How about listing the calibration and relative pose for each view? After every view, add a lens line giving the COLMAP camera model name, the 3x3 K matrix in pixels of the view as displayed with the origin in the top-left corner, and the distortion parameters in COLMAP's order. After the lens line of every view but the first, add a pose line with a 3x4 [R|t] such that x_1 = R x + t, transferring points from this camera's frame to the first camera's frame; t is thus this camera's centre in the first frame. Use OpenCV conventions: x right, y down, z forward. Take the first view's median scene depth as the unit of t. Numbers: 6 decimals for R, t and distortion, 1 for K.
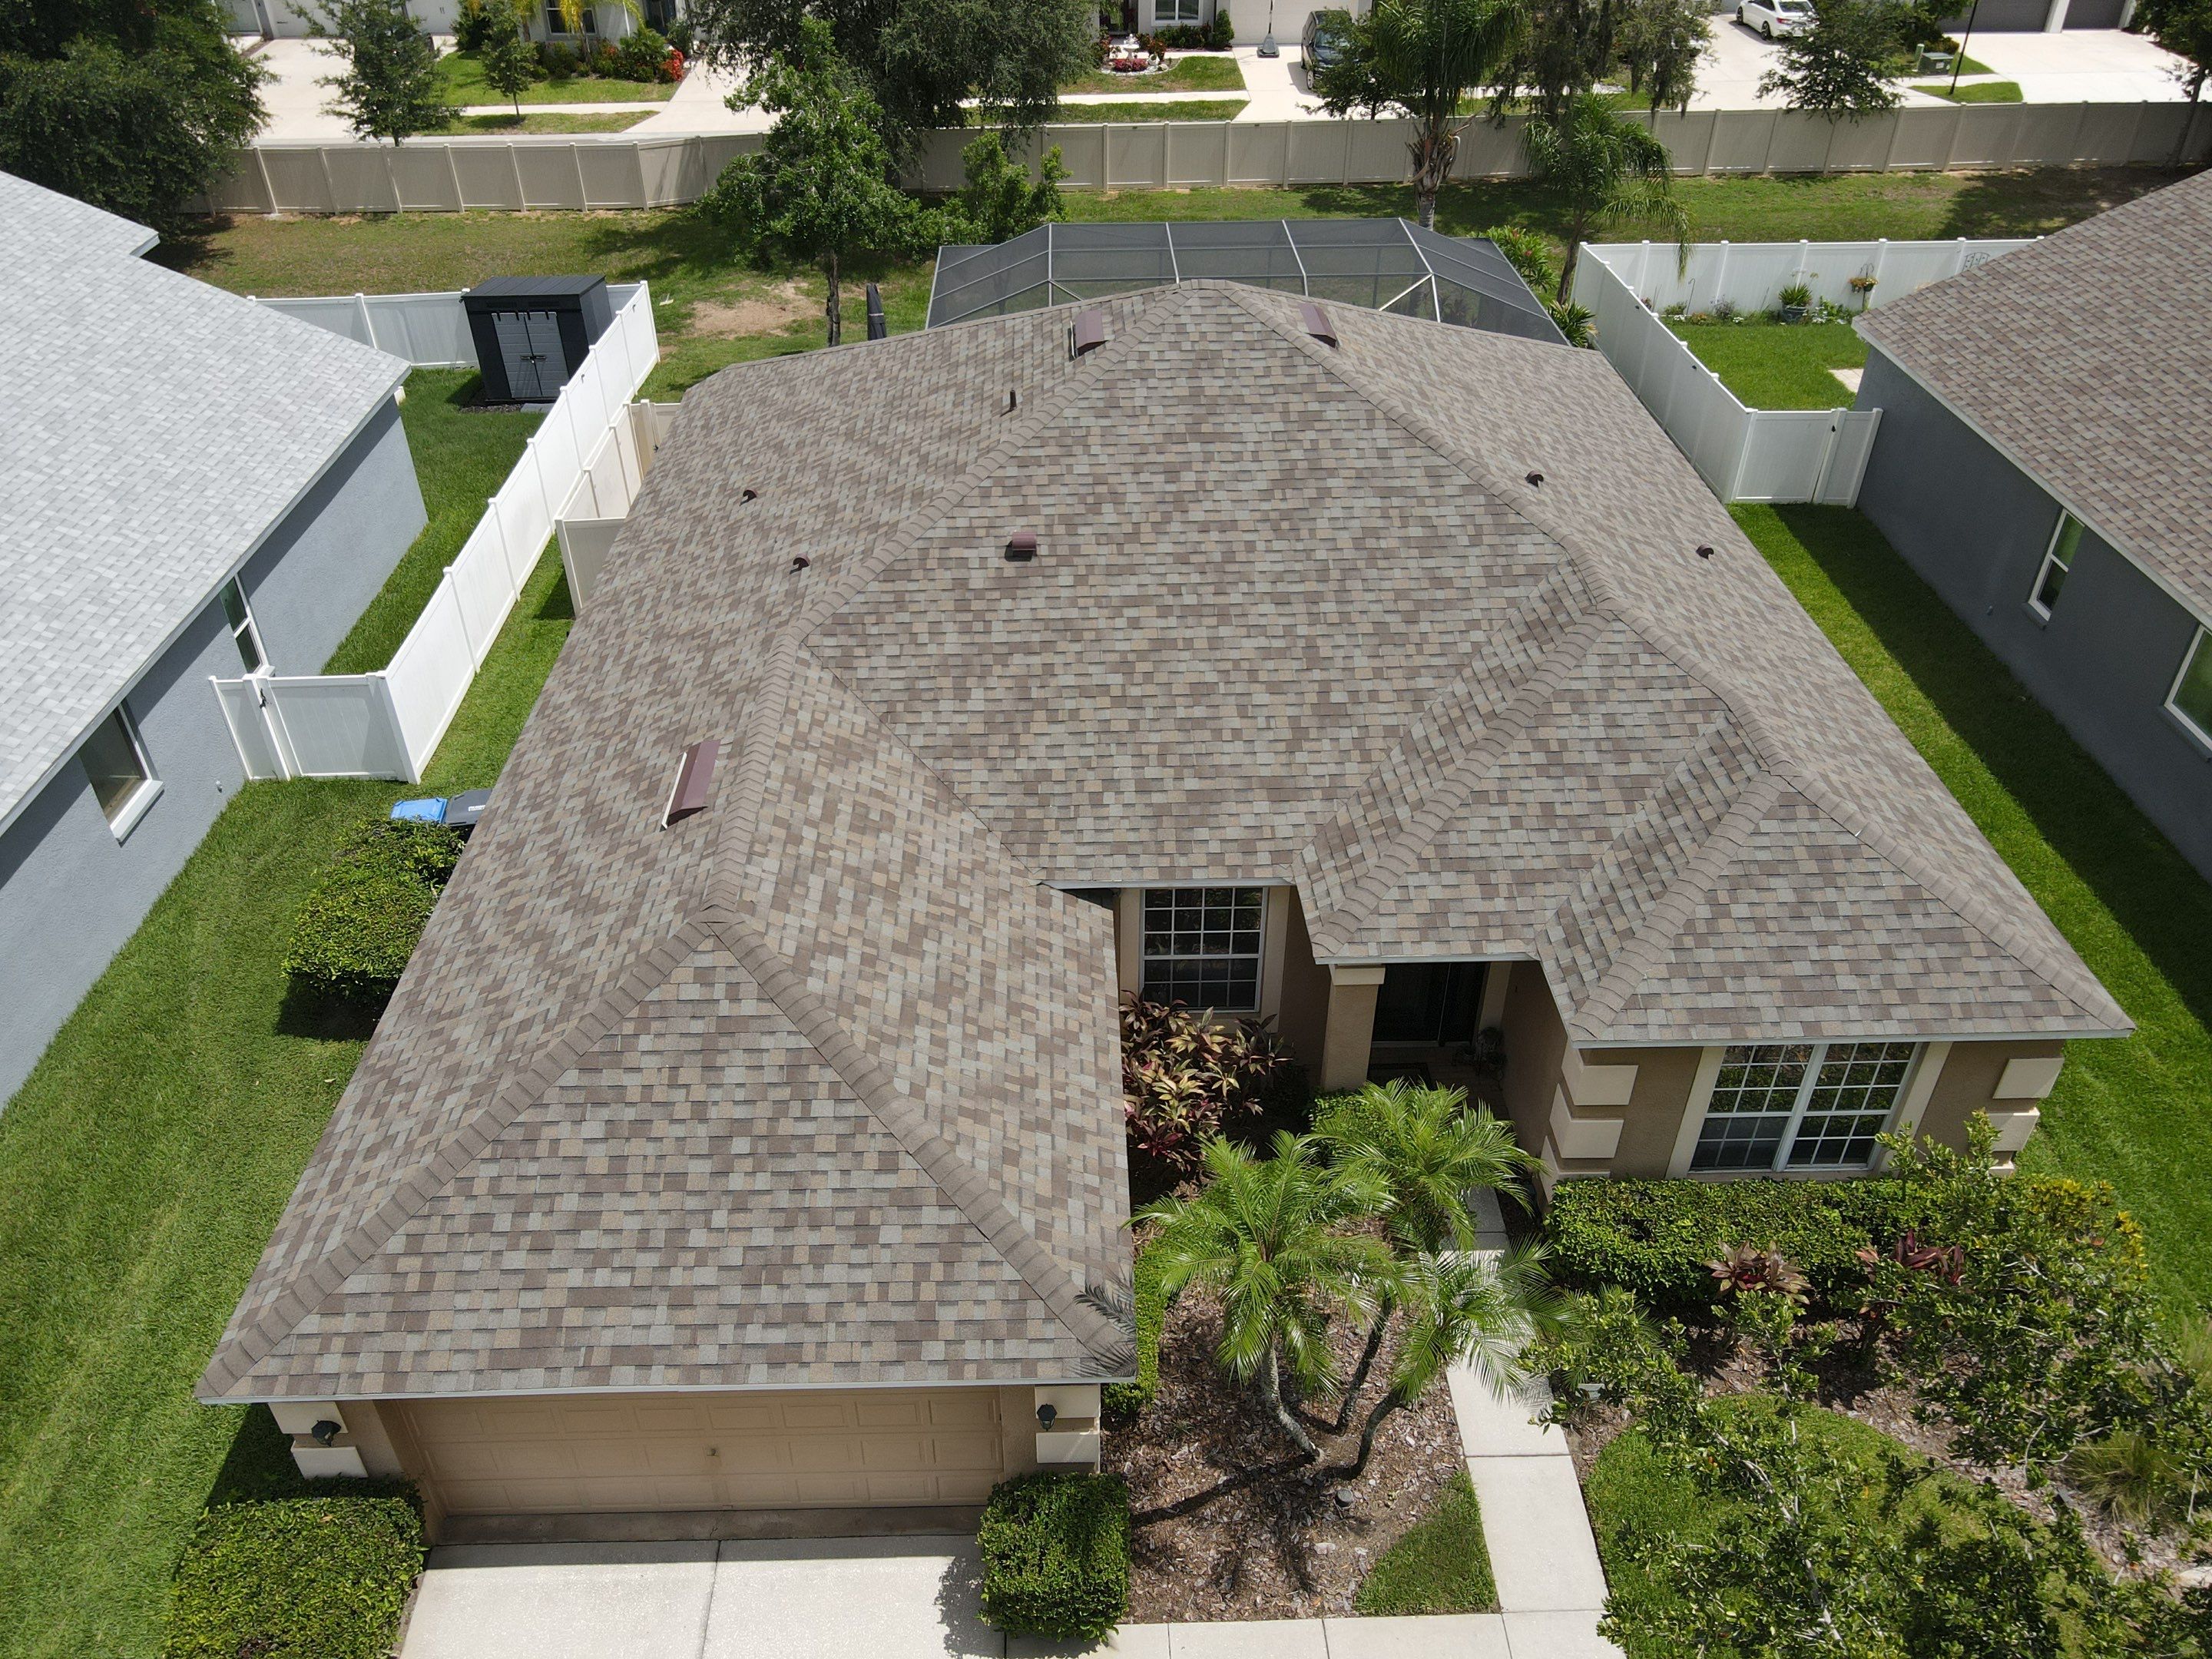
lens RADIAL K [[1630.8, 0, 1077.4], [0, 1630.8, 809.3], [0, 0, 1]] dist [-0.003712, 0.022771]
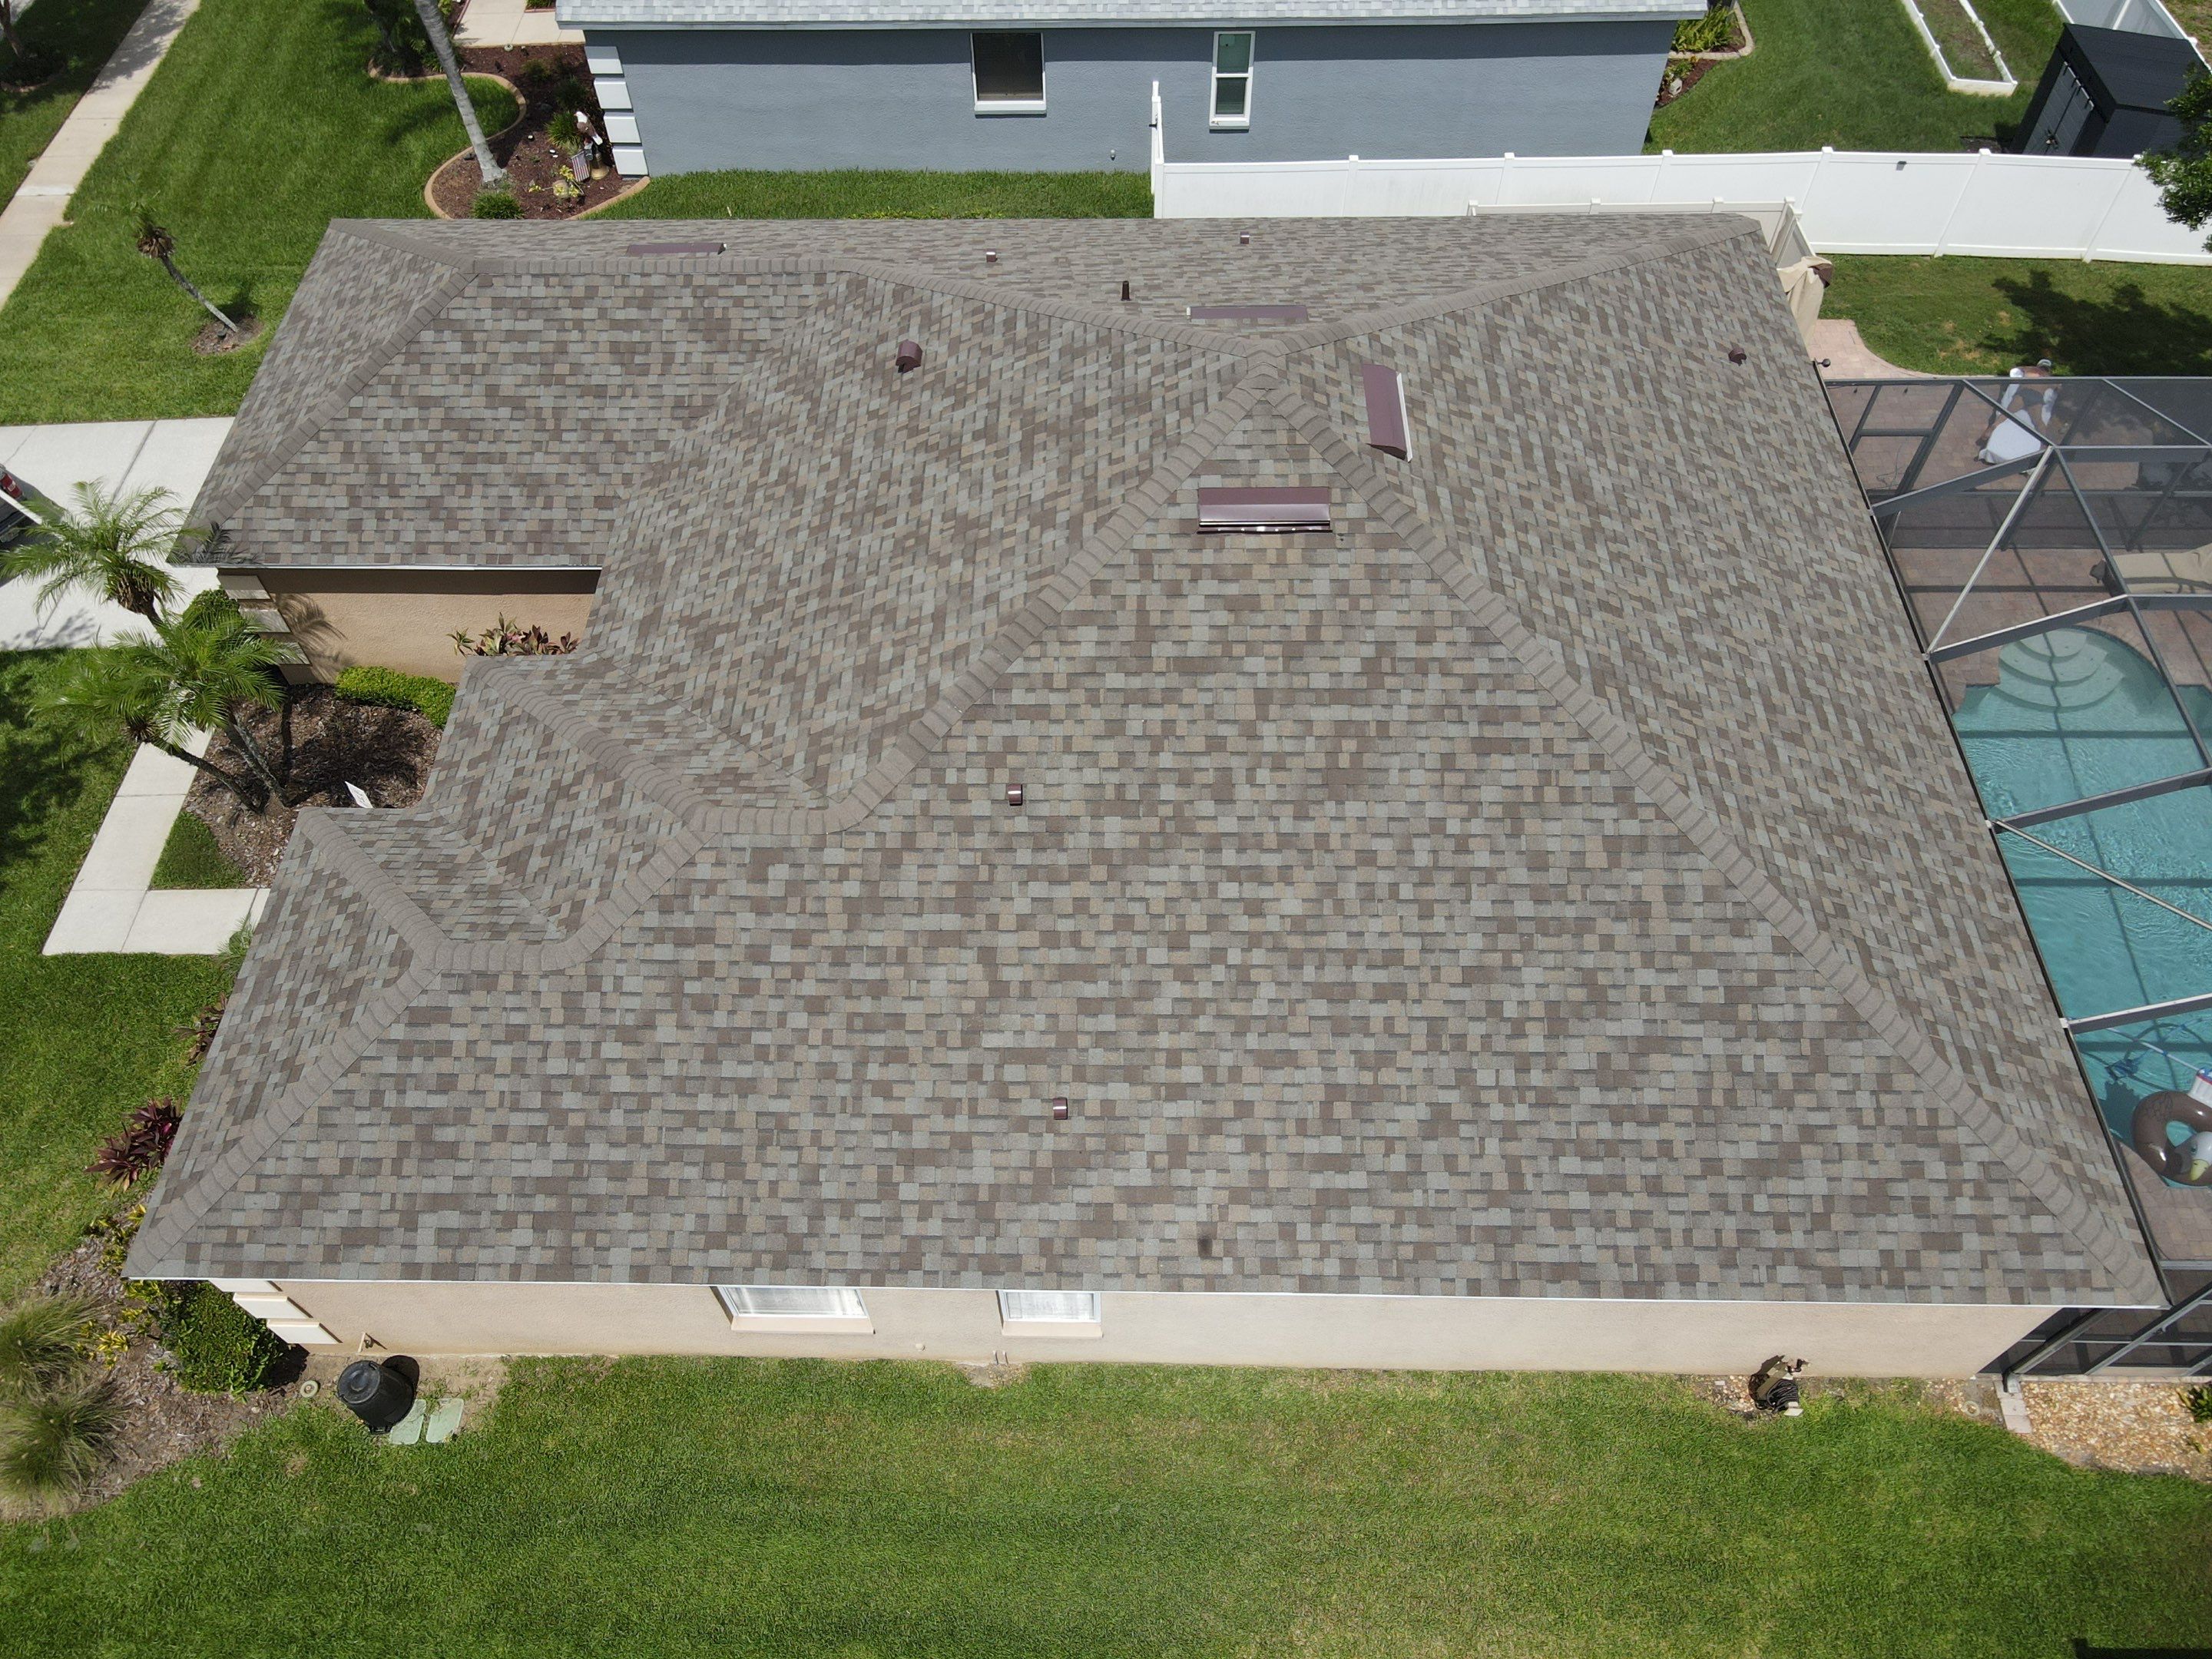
lens RADIAL K [[1630.8, 0, 1077.5], [0, 1630.8, 816.2], [0, 0, 1]] dist [-0.003712, 0.022771]
pose [[-0.037952, 0.812032, -0.582378, 0.829746], [-0.561125, 0.464922, 0.684826, -0.831894], [0.826861, 0.352777, 0.438006, 0.809620]]
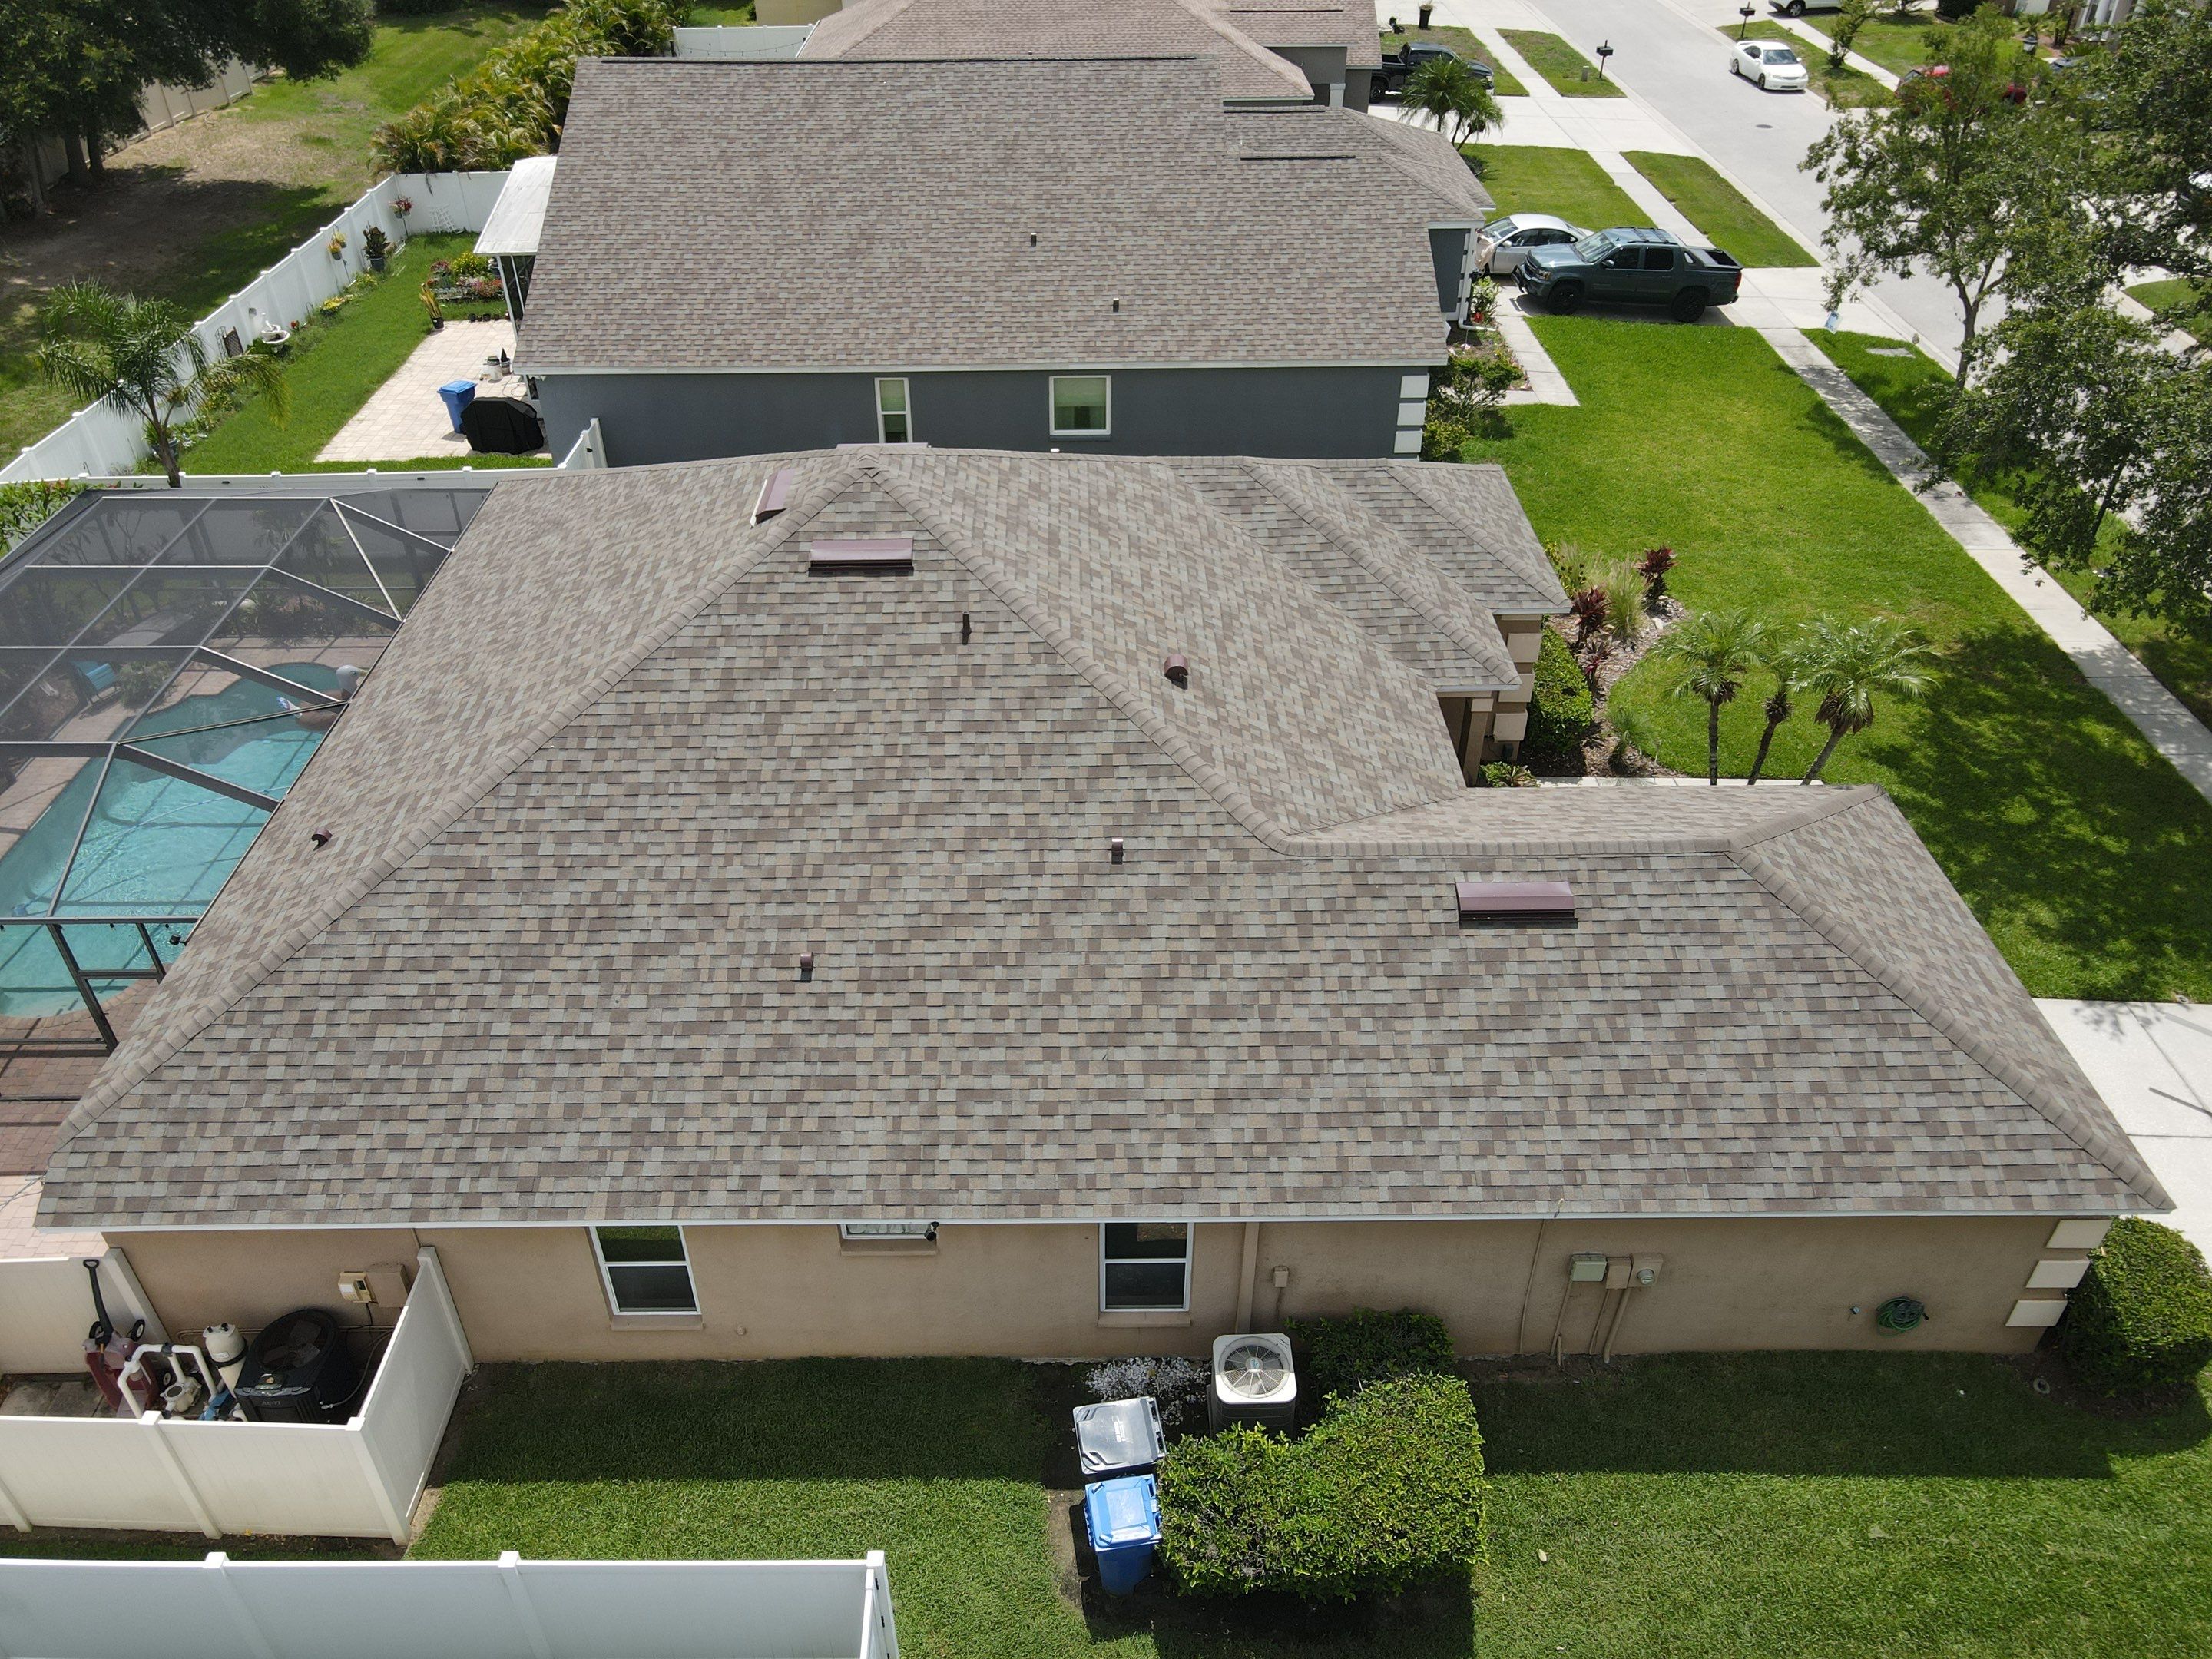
lens RADIAL K [[1634.4, 0, 1054.5], [0, 1634.4, 803.9], [0, 0, 1]] dist [-0.007989, -0.016803]
pose [[0.023882, -0.575460, 0.817481, -1.011667], [0.591269, 0.667496, 0.452605, -0.674139], [-0.806121, 0.472542, 0.356193, 0.790711]]
